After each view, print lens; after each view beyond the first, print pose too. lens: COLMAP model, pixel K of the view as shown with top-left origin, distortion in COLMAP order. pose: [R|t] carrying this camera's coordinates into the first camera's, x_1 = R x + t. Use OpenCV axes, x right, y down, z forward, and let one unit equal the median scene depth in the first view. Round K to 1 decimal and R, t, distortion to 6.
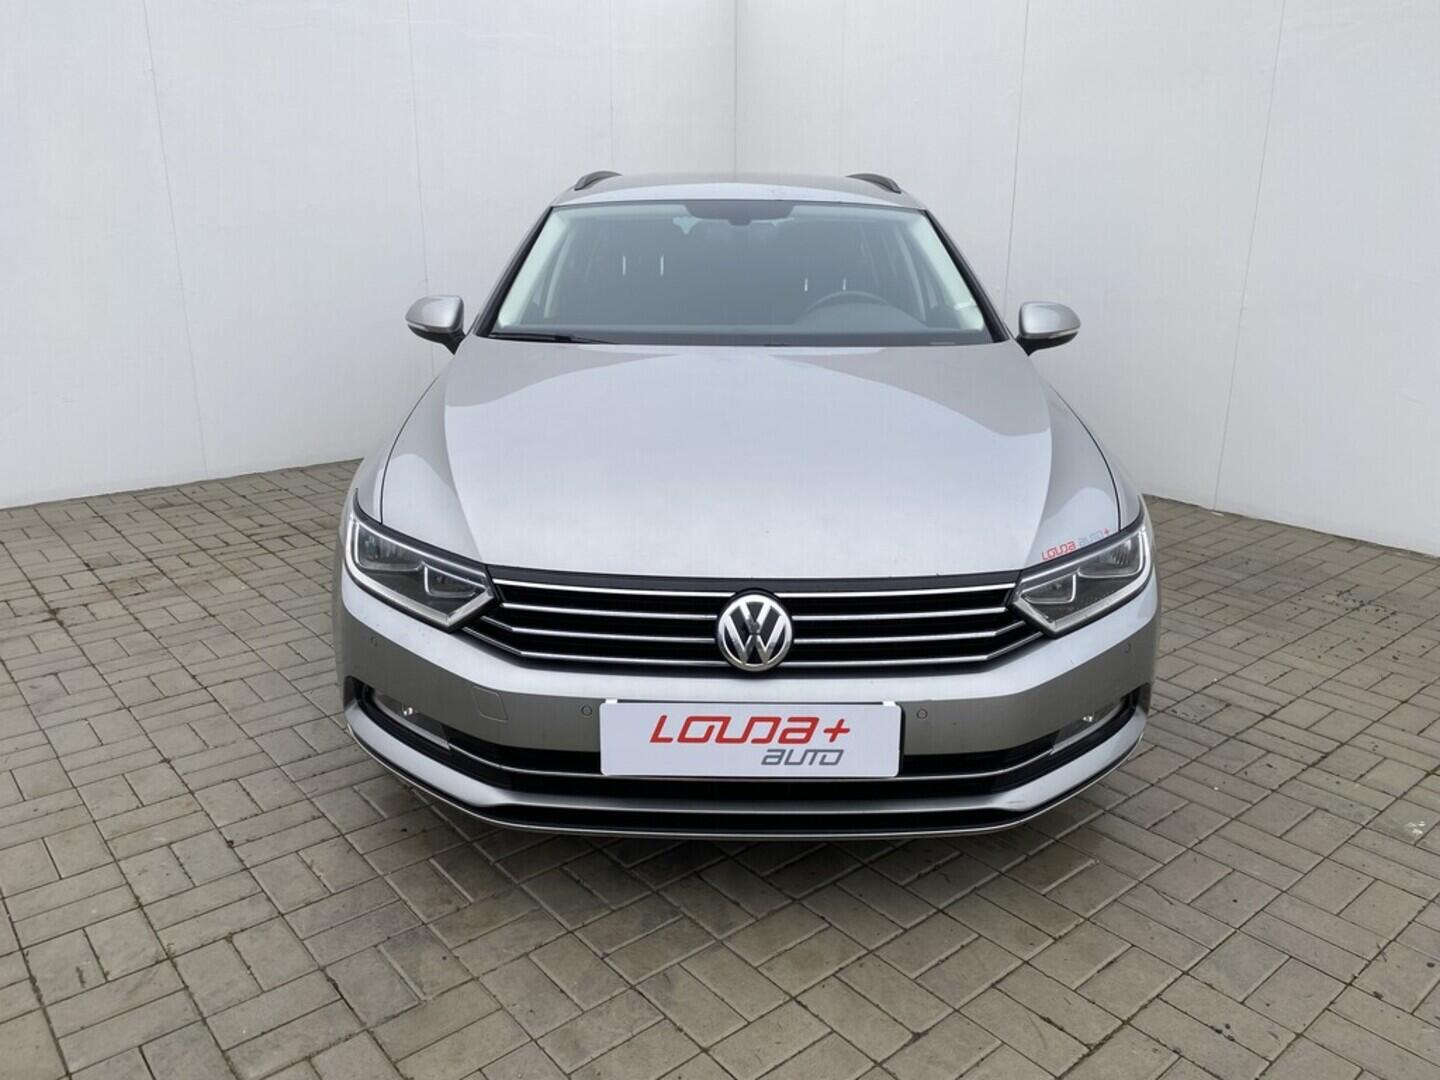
lens RADIAL K [[1105.2, 0, 726.0], [0, 1105.2, 521.9], [0, 0, 1]] dist [0.011296, 0.000460]
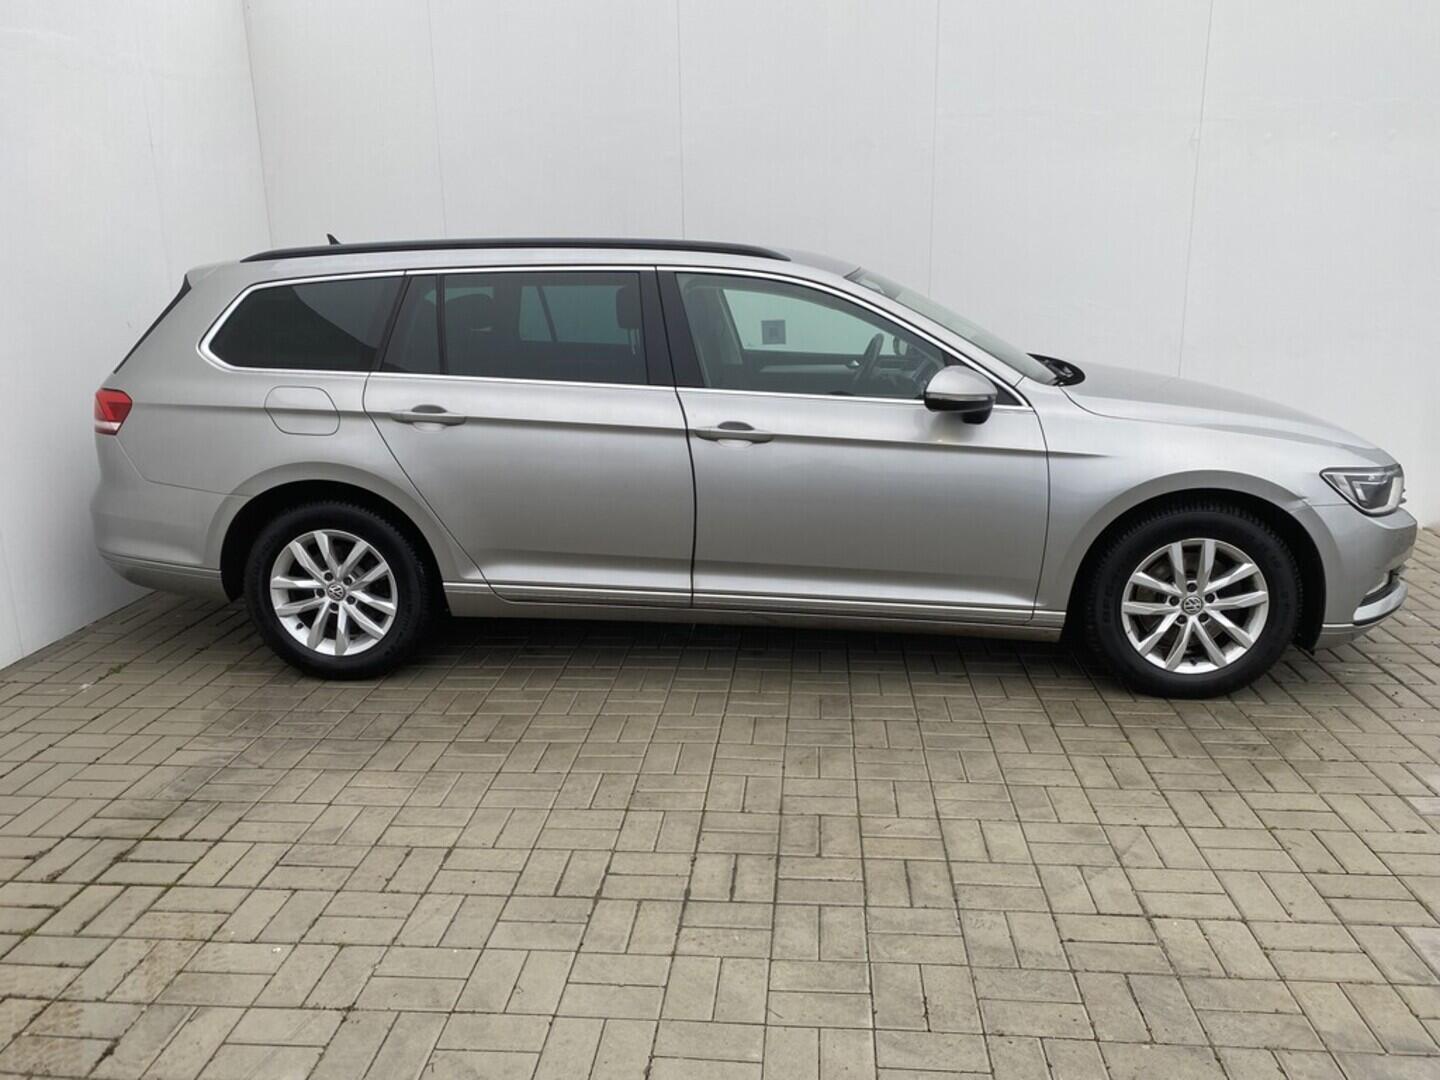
lens RADIAL K [[1098.5, 0, 714.4], [0, 1098.5, 539.8], [0, 0, 1]] dist [0.011278, 0.001489]
pose [[0.710795, -0.194168, 0.676069, -0.824343], [0.213499, 0.975357, 0.055659, -0.176278], [-0.670215, 0.104778, 0.734734, 0.532820]]
